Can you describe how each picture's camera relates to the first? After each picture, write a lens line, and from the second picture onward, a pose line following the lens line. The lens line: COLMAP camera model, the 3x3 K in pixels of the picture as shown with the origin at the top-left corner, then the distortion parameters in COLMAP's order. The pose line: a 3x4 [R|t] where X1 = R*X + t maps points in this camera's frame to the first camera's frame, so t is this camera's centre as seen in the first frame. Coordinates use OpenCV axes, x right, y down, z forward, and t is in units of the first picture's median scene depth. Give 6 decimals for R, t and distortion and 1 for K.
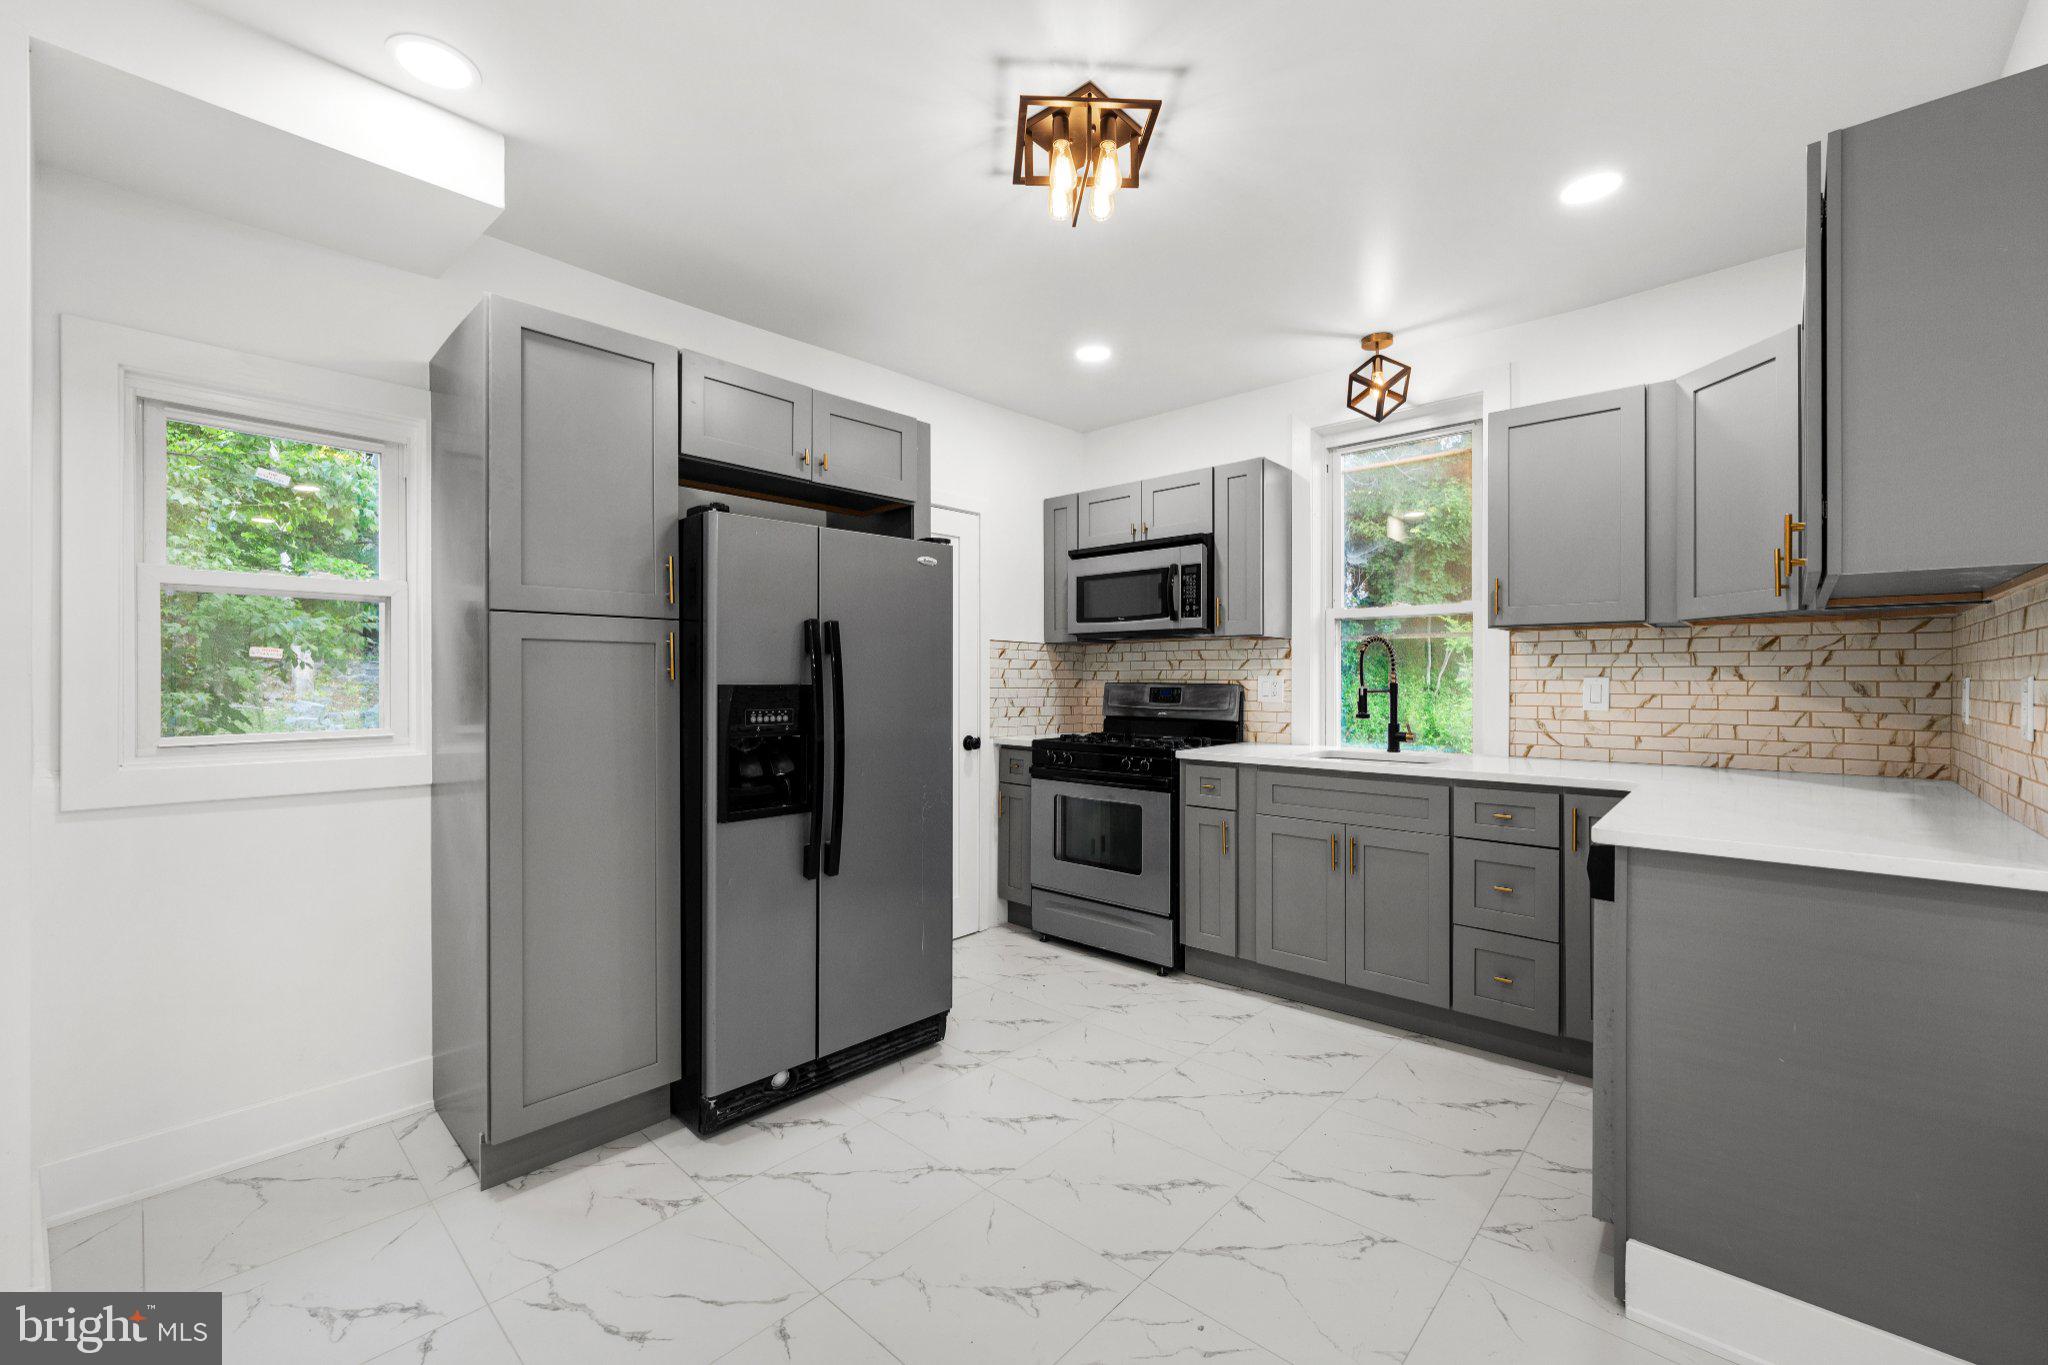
lens RADIAL K [[844.7, 0, 1015.7], [0, 844.7, 675.7], [0, 0, 1]] dist [0.002324, -0.001929]
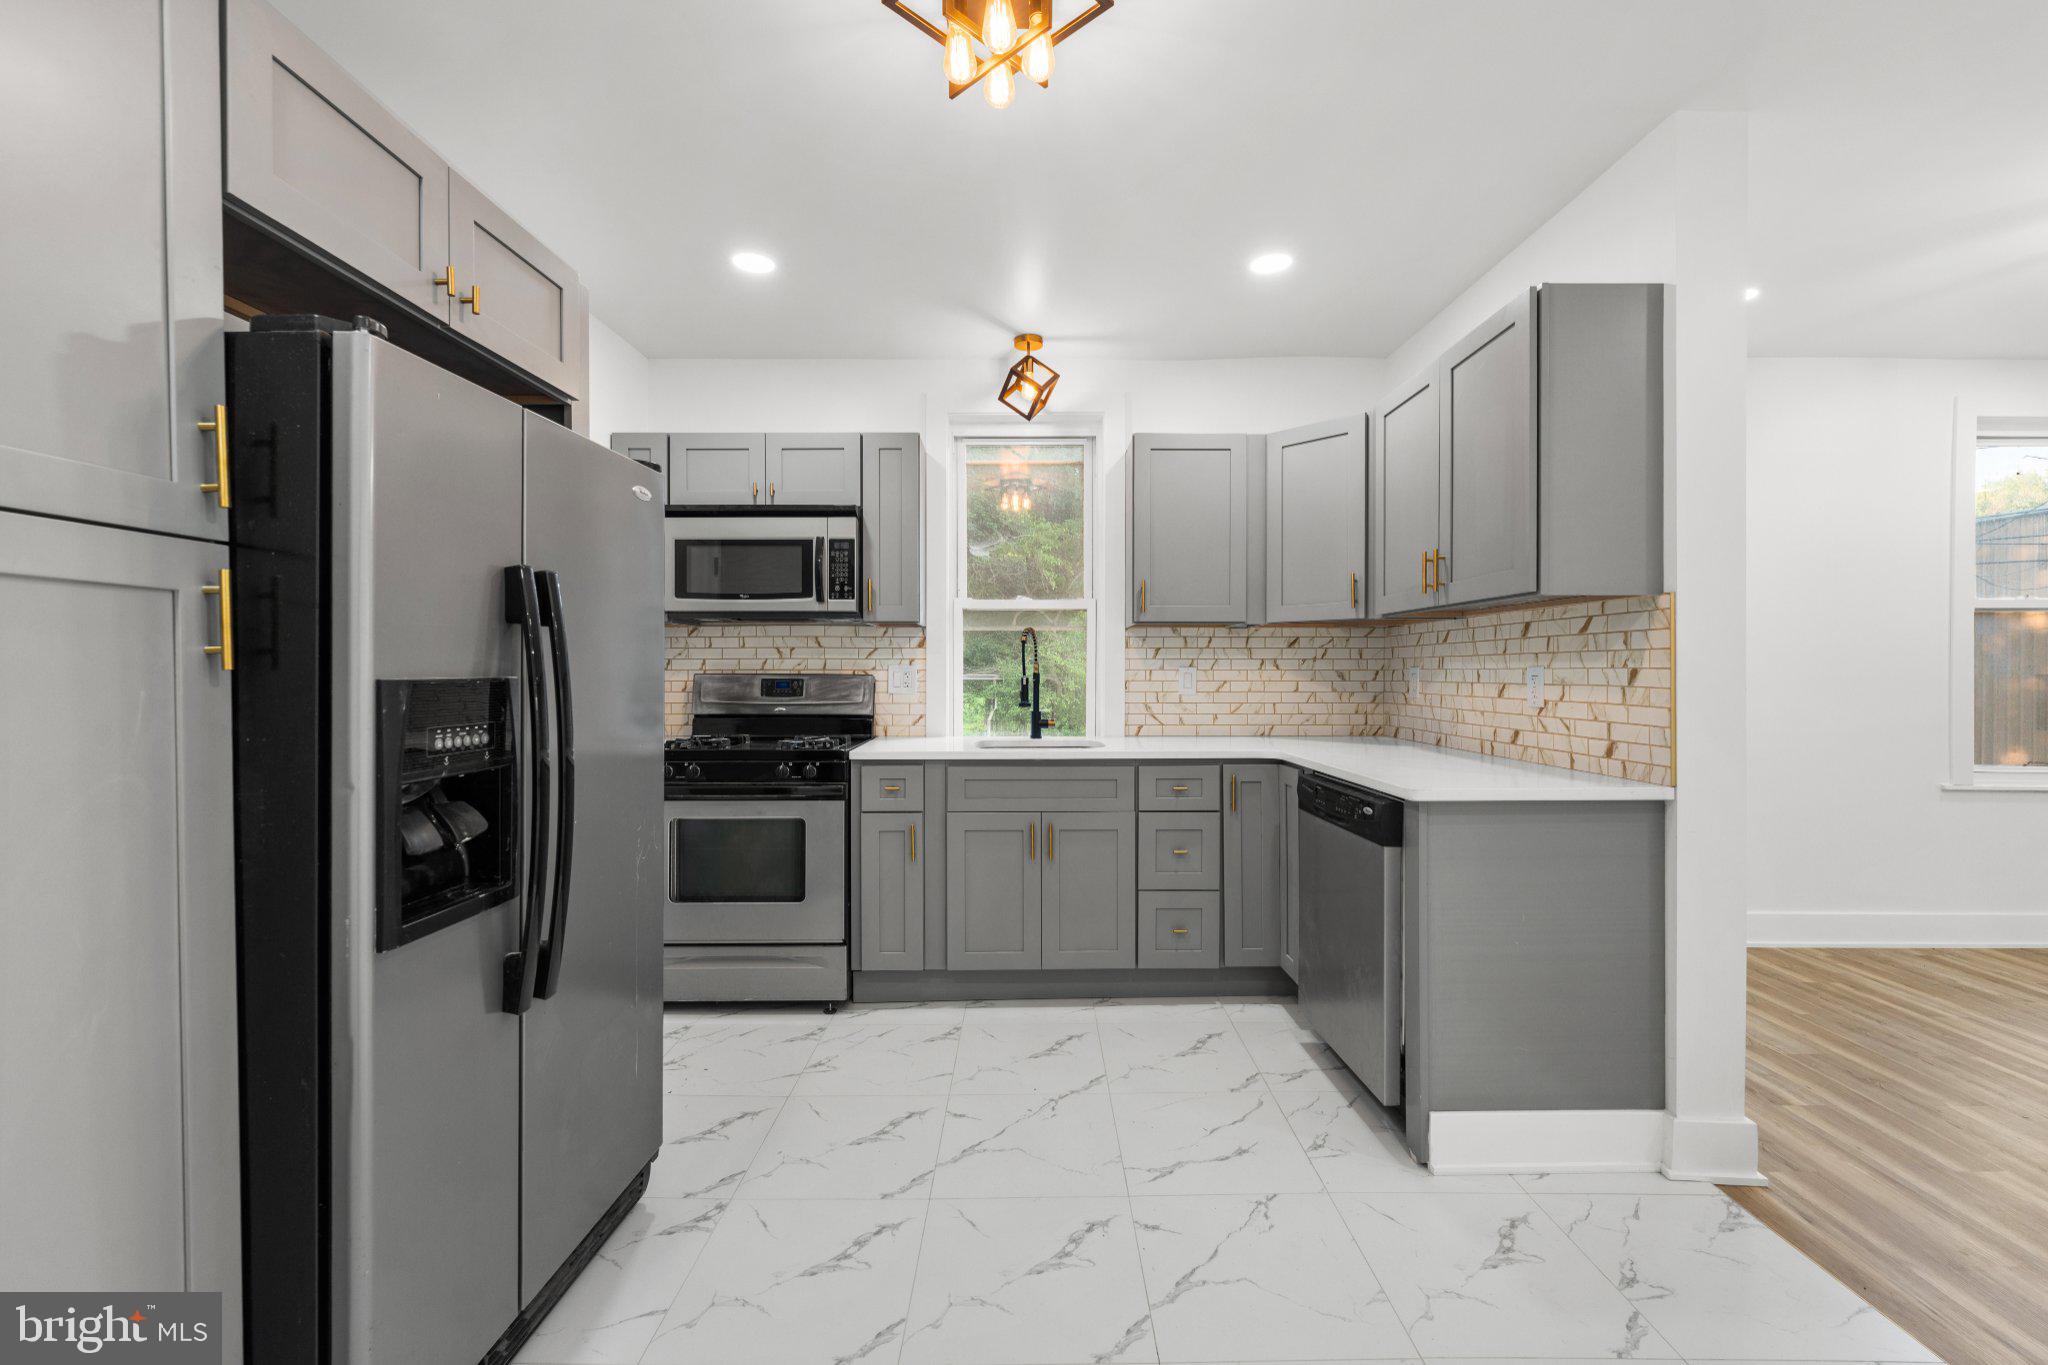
lens RADIAL K [[844.7, 0, 1013.2], [0, 844.7, 672.1], [0, 0, 1]] dist [0.002324, -0.001929]
pose [[0.726023, -0.003120, 0.687664, -0.341123], [-0.001569, 0.999980, 0.006194, 0.001789], [-0.687669, -0.005576, 0.726003, 0.297862]]
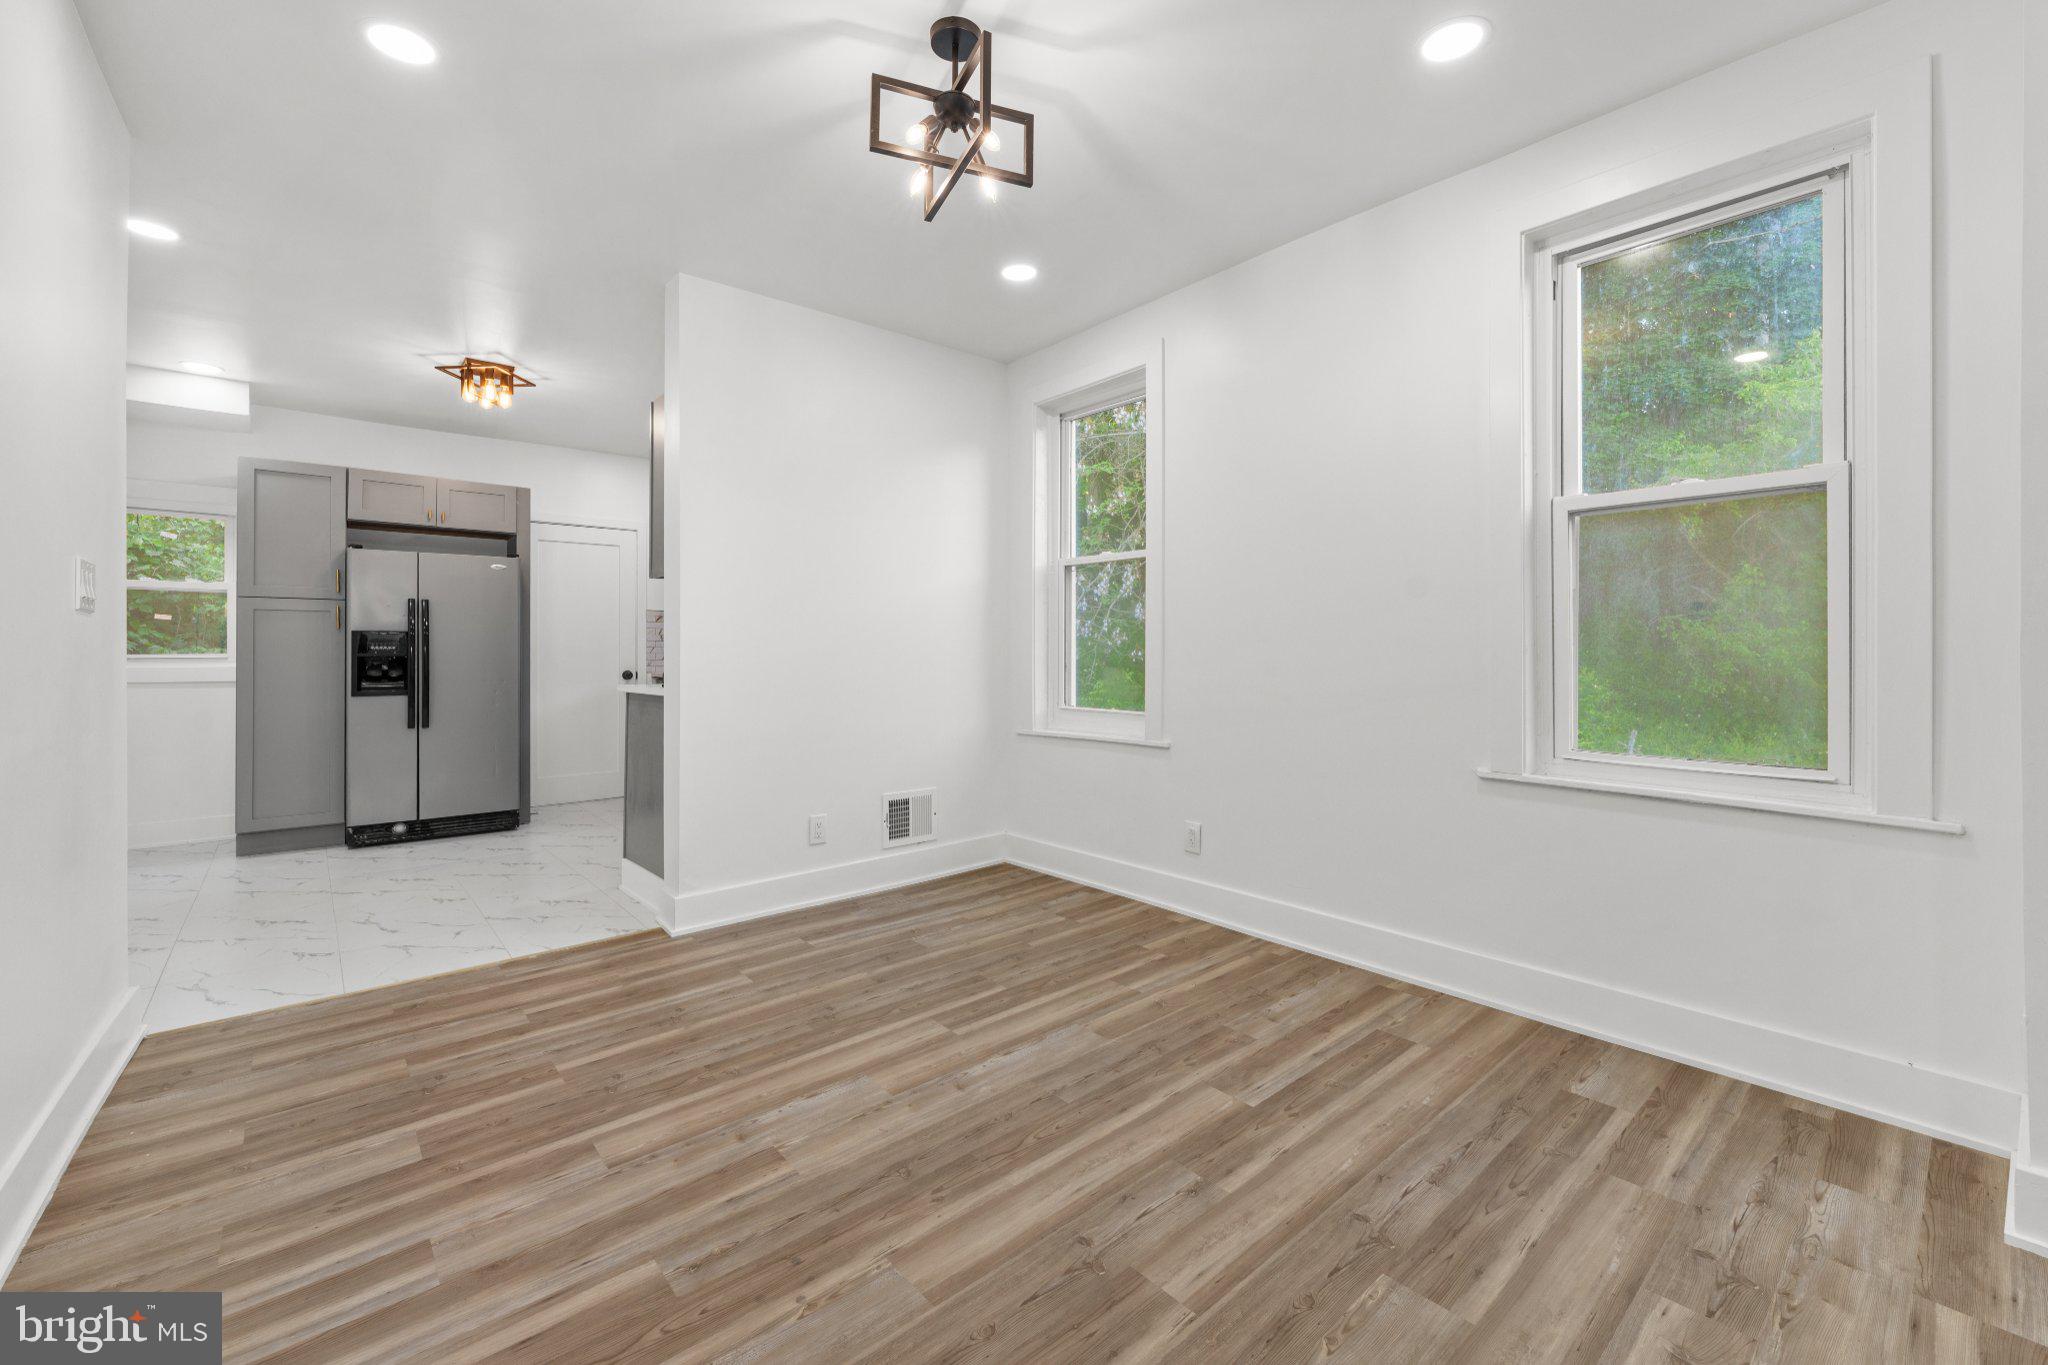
lens RADIAL K [[844.7, 0, 1041.2], [0, 844.7, 646.2], [0, 0, 1]] dist [0.002324, -0.001929]
pose [[0.994898, -0.002259, -0.100861, 1.269102], [0.001623, 0.999978, -0.006389, 0.052459], [0.100873, 0.006193, 0.994880, -0.745878]]
